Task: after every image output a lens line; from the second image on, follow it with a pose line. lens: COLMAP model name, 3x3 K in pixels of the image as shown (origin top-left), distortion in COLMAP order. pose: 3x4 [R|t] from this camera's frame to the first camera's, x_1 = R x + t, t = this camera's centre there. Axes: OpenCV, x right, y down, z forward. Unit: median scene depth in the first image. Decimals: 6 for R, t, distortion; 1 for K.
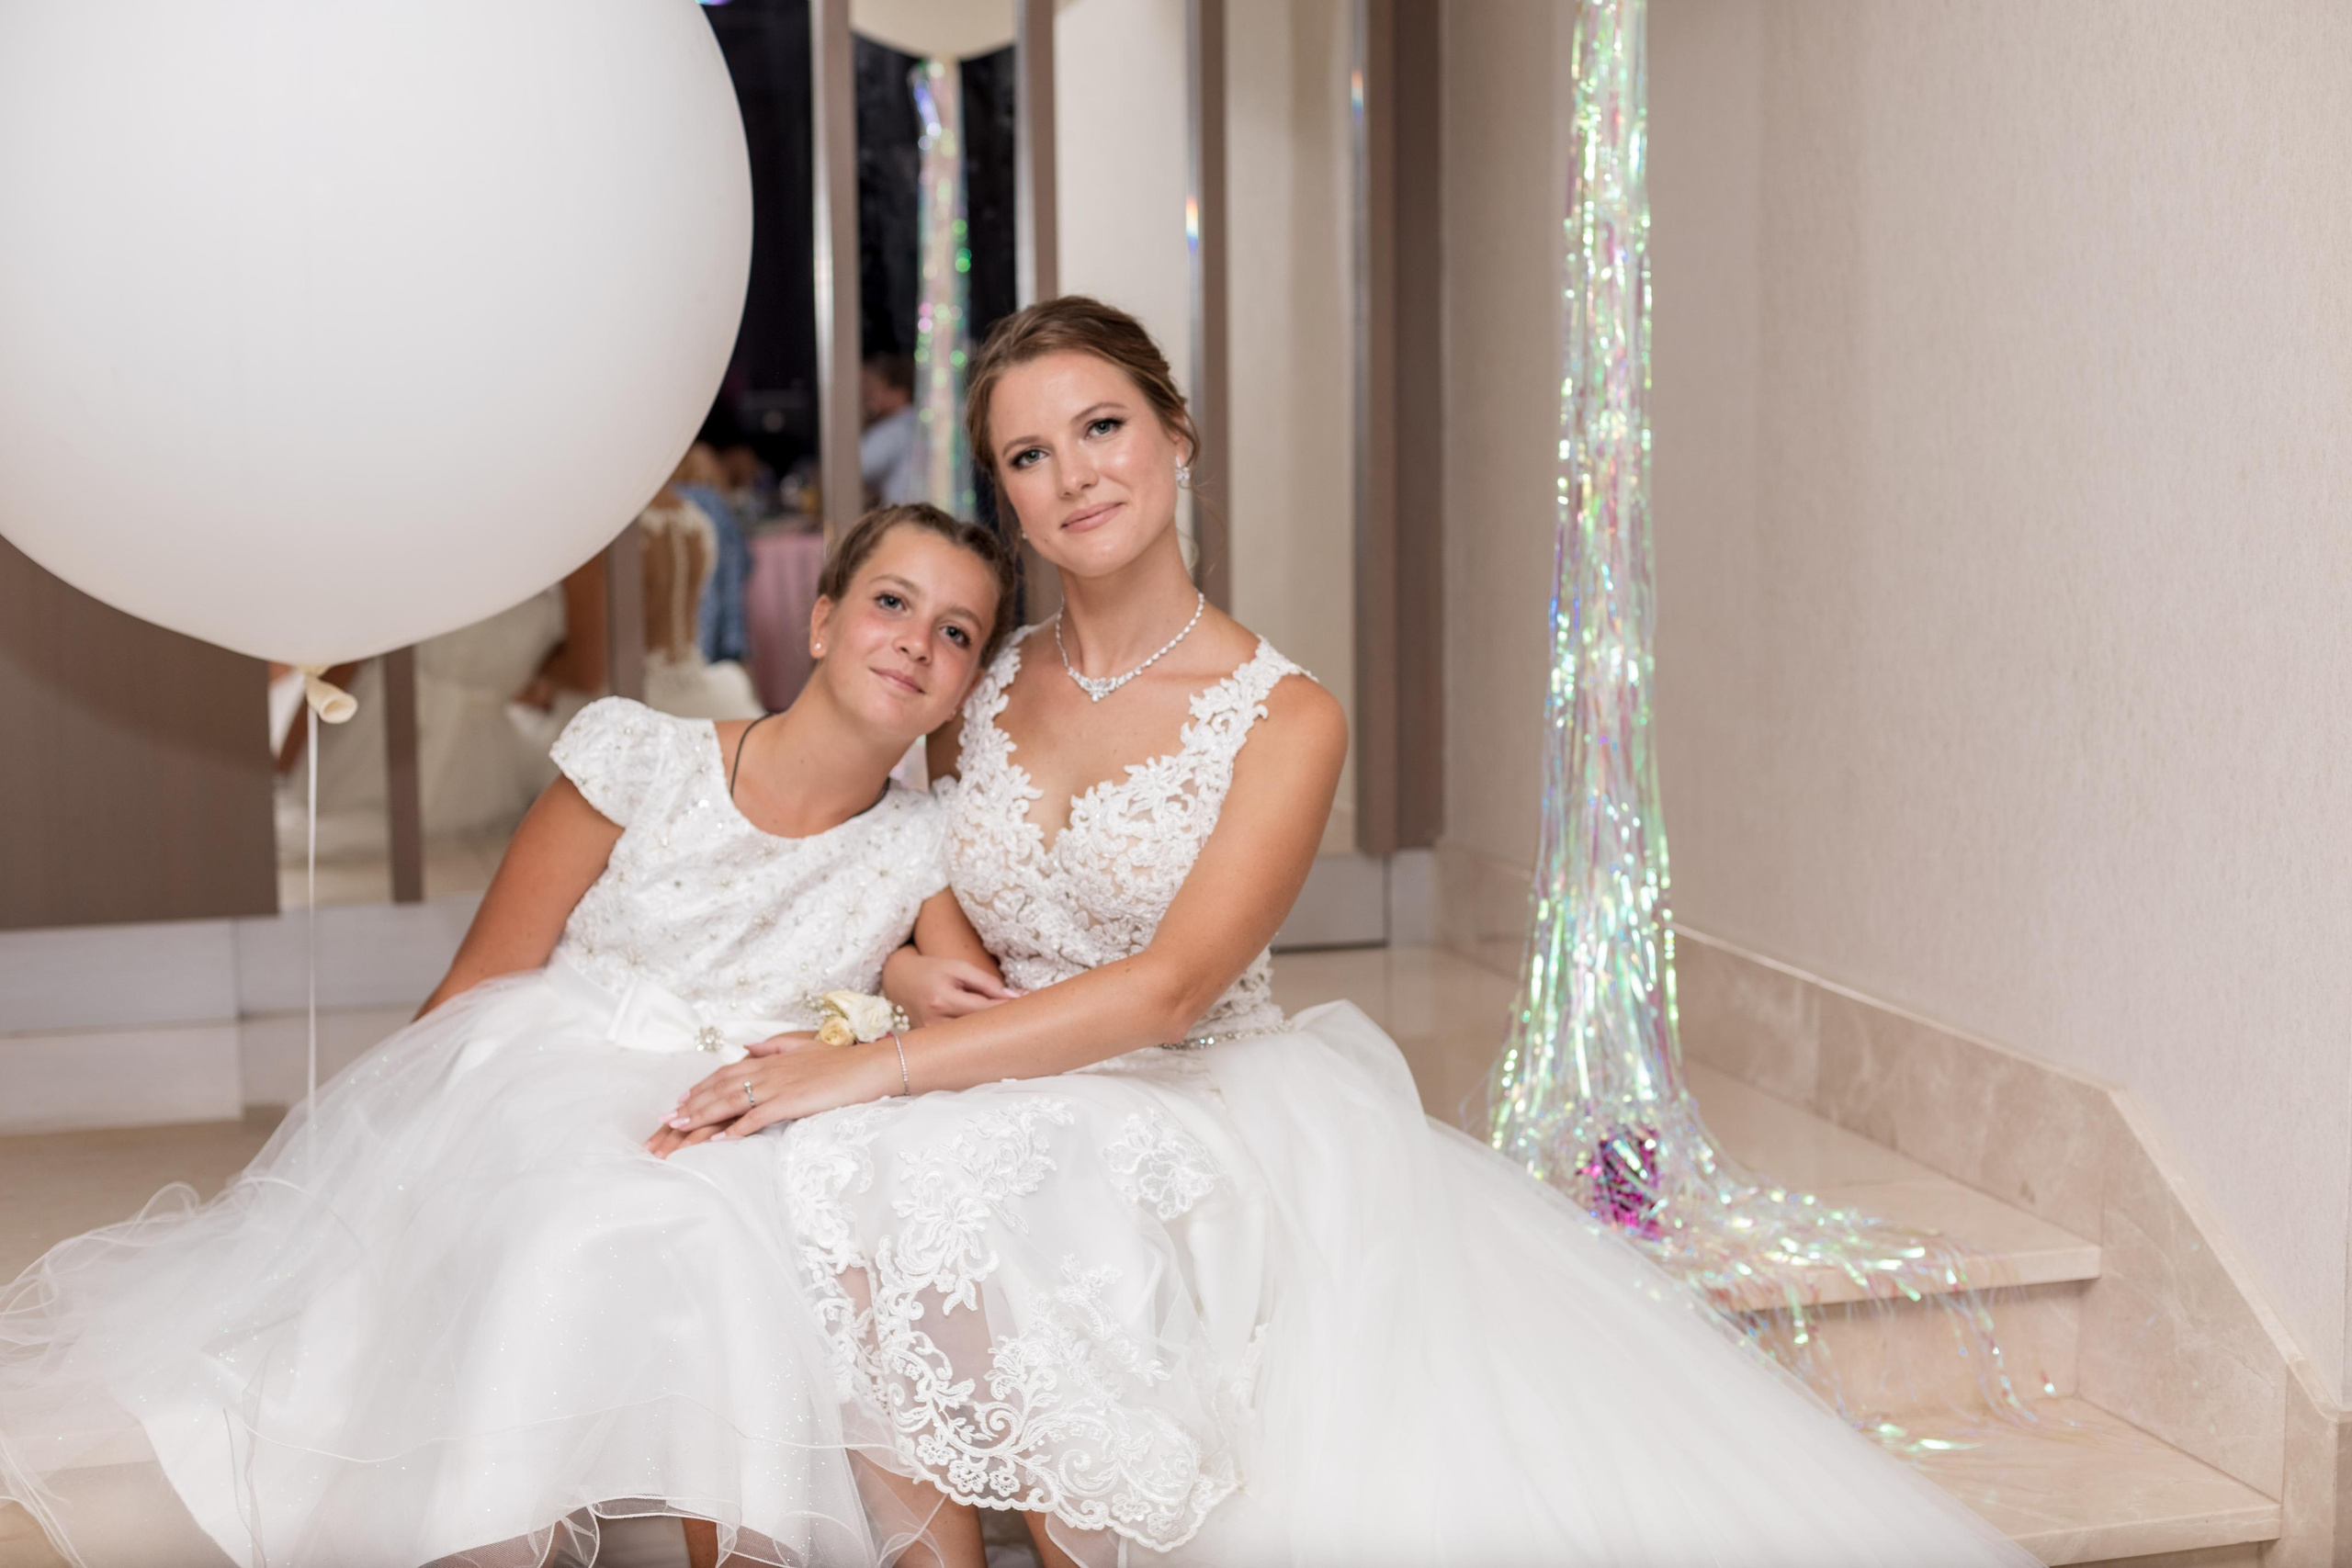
lens RADIAL K [[3295.7, 0, 1176.5], [0, 3295.7, 856.6], [0, 0, 1]] dist [0.017528, 0.033628]
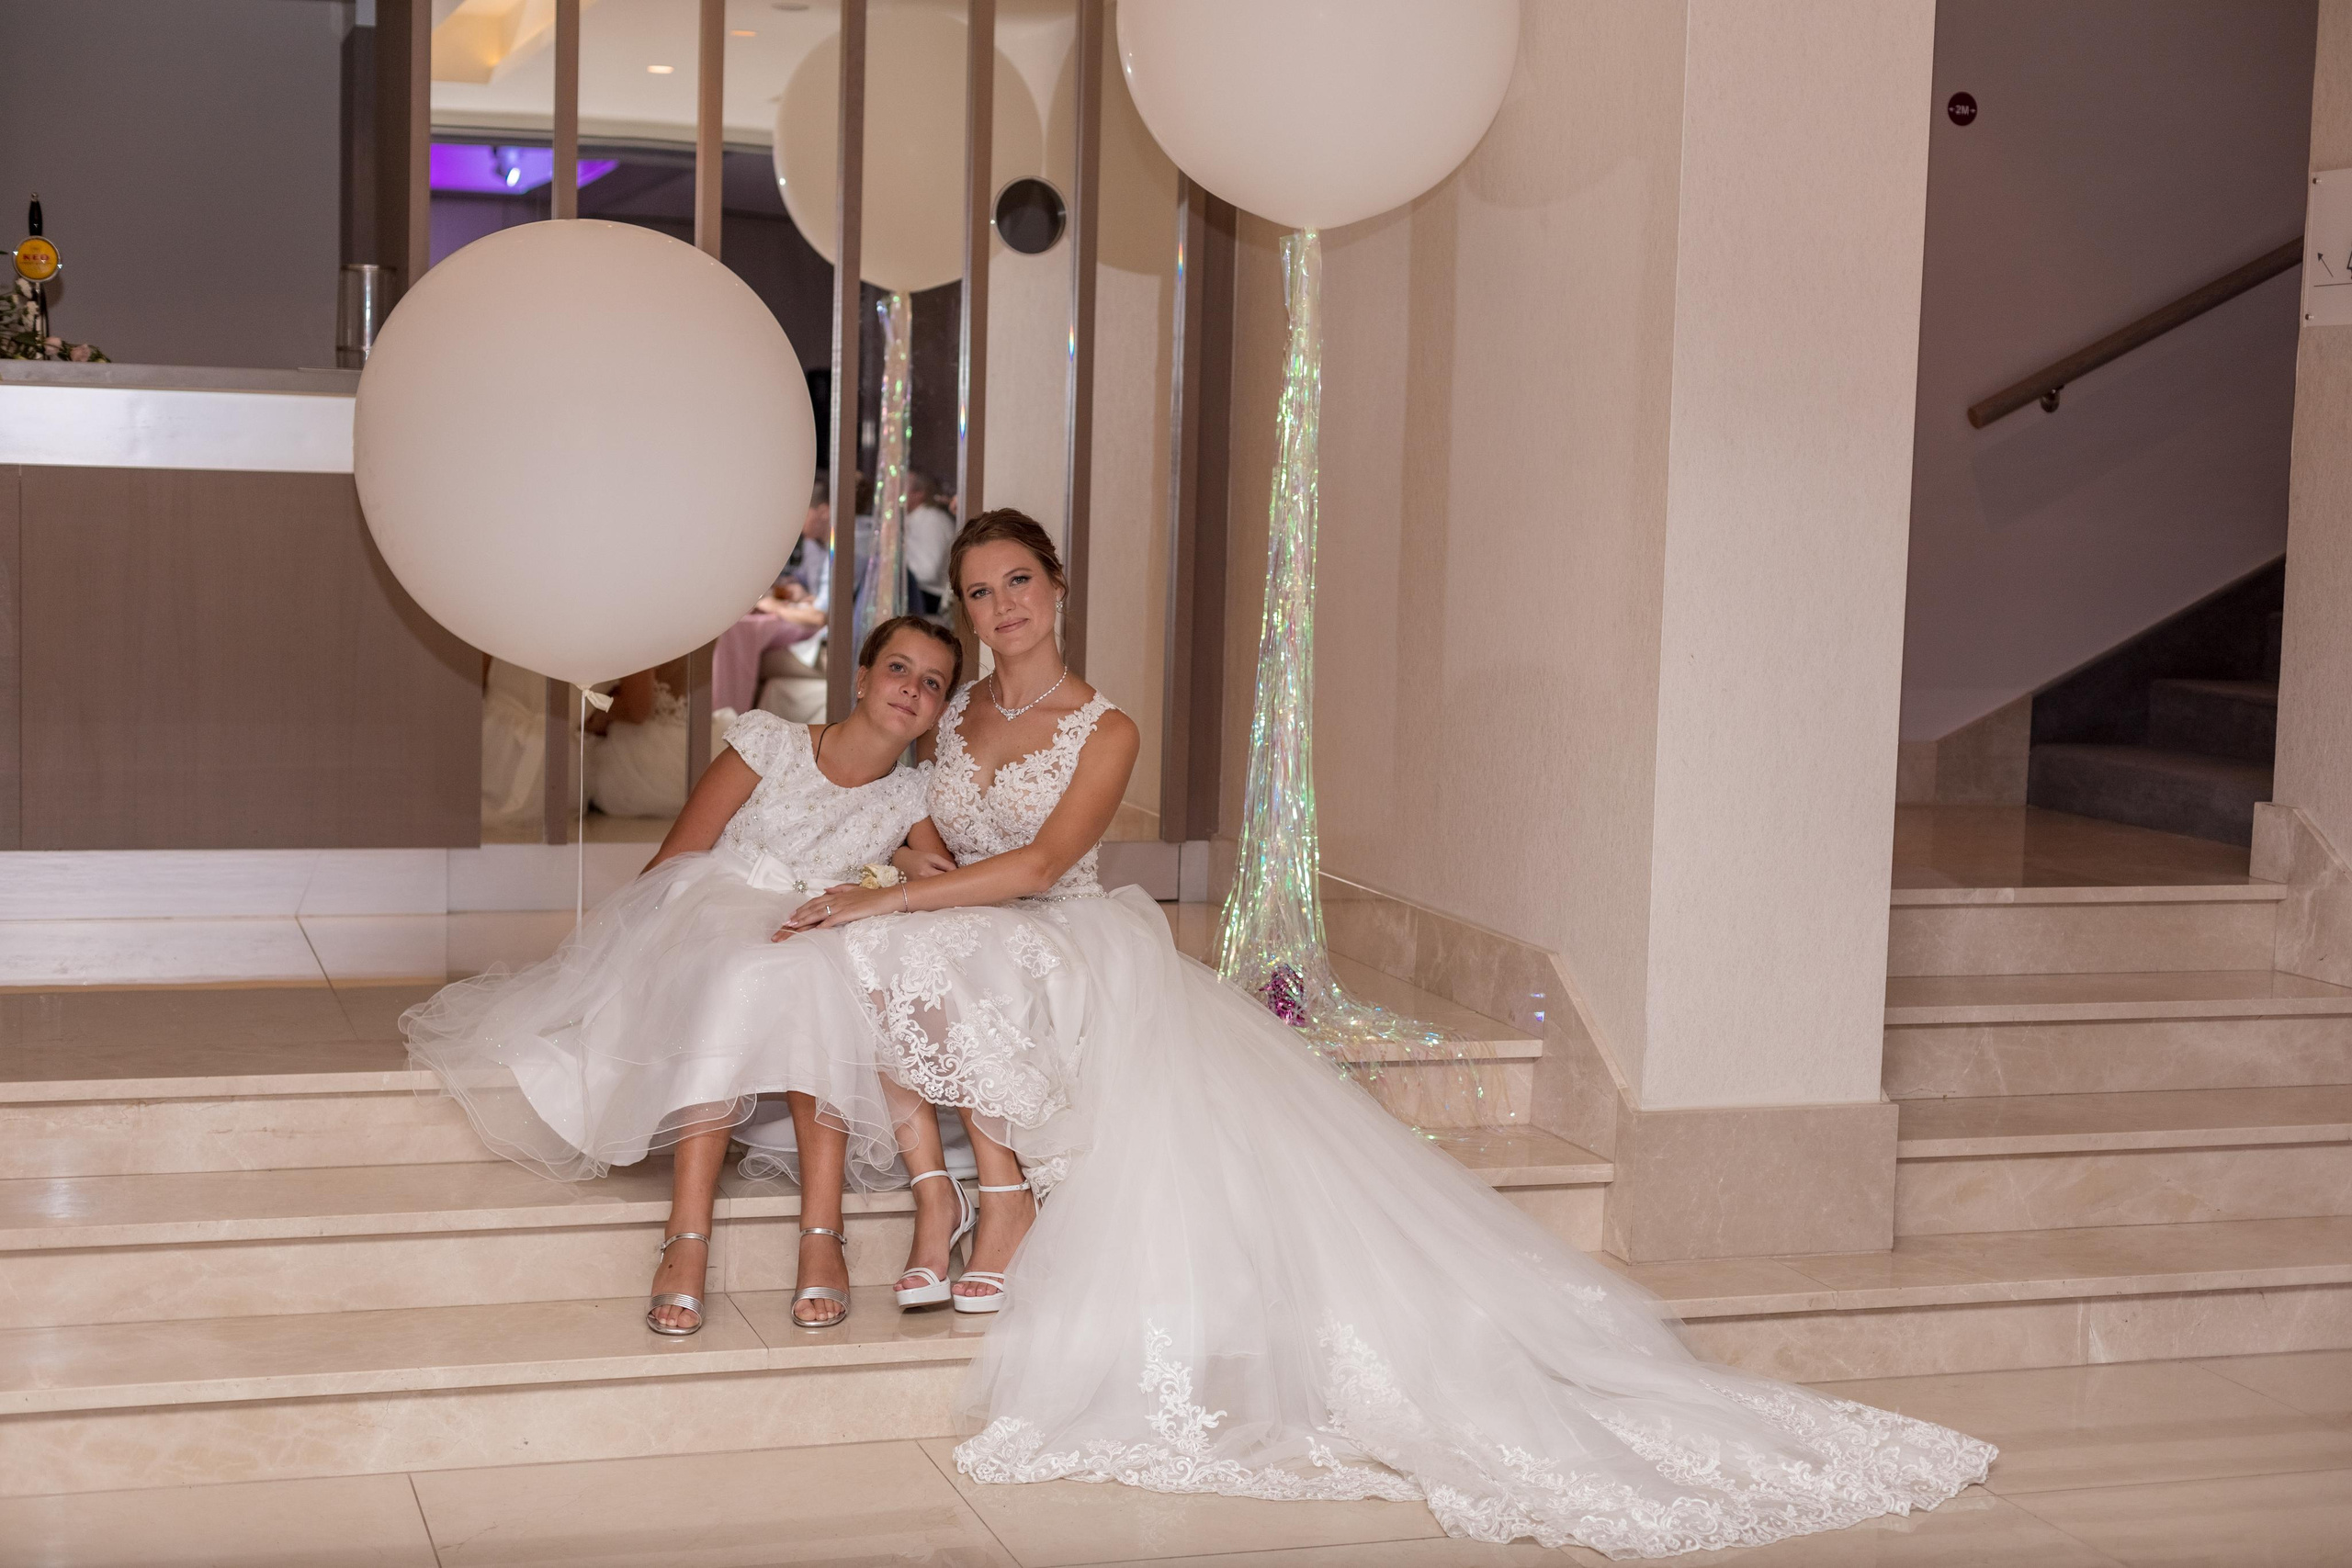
lens RADIAL K [[3295.7, 0, 1176.5], [0, 3295.7, 856.6], [0, 0, 1]] dist [0.017528, 0.033628]
pose [[0.998923, 0.035048, 0.030407, 0.017315], [-0.033862, 0.998678, -0.038683, 0.103688], [-0.031722, 0.037611, 0.998789, -0.925662]]
